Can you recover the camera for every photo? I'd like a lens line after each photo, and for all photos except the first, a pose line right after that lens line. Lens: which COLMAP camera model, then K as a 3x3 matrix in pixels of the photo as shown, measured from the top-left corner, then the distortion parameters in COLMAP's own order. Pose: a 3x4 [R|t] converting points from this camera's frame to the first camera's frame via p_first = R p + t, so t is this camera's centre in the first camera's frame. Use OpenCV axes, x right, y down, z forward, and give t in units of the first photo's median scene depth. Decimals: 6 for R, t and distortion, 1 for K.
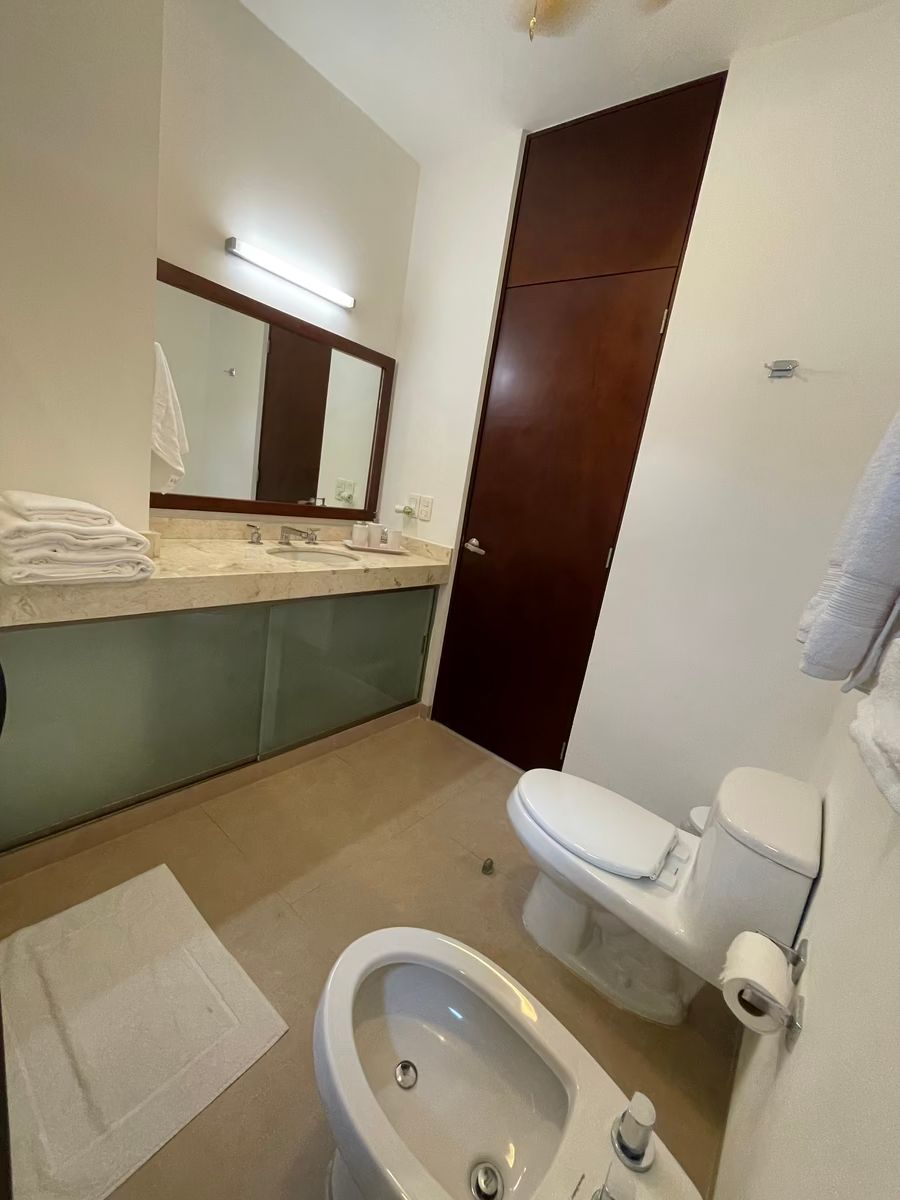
lens RADIAL K [[485.4, 0, 450.0], [0, 485.4, 600.0], [0, 0, 1]] dist [-0.000080, -0.000047]
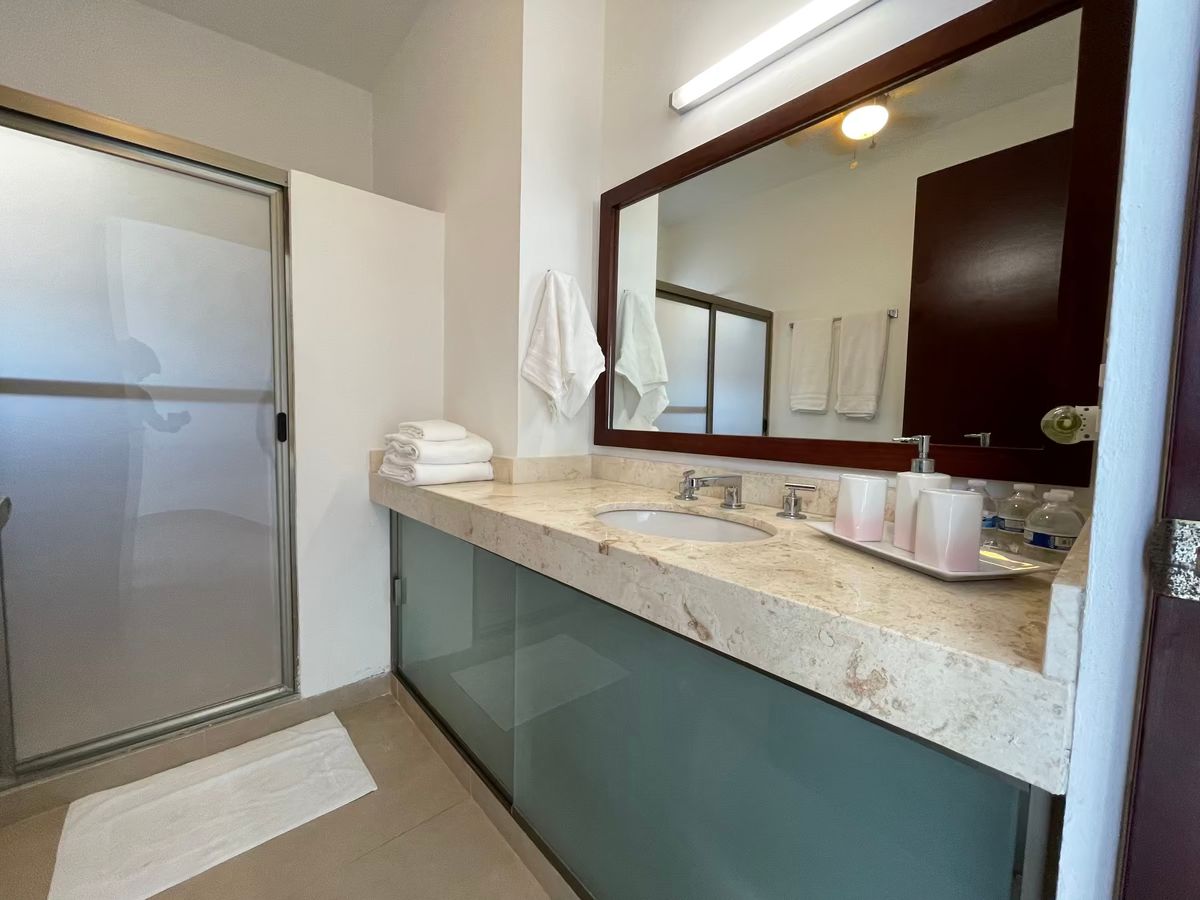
lens RADIAL K [[485.4, 0, 600.0], [0, 485.4, 450.0], [0, 0, 1]] dist [-0.000080, -0.000047]
pose [[-0.166328, -0.092405, -0.981731, 0.253617], [-0.275564, 0.960289, -0.043699, -0.123573], [0.946784, 0.263261, -0.185187, 1.030207]]
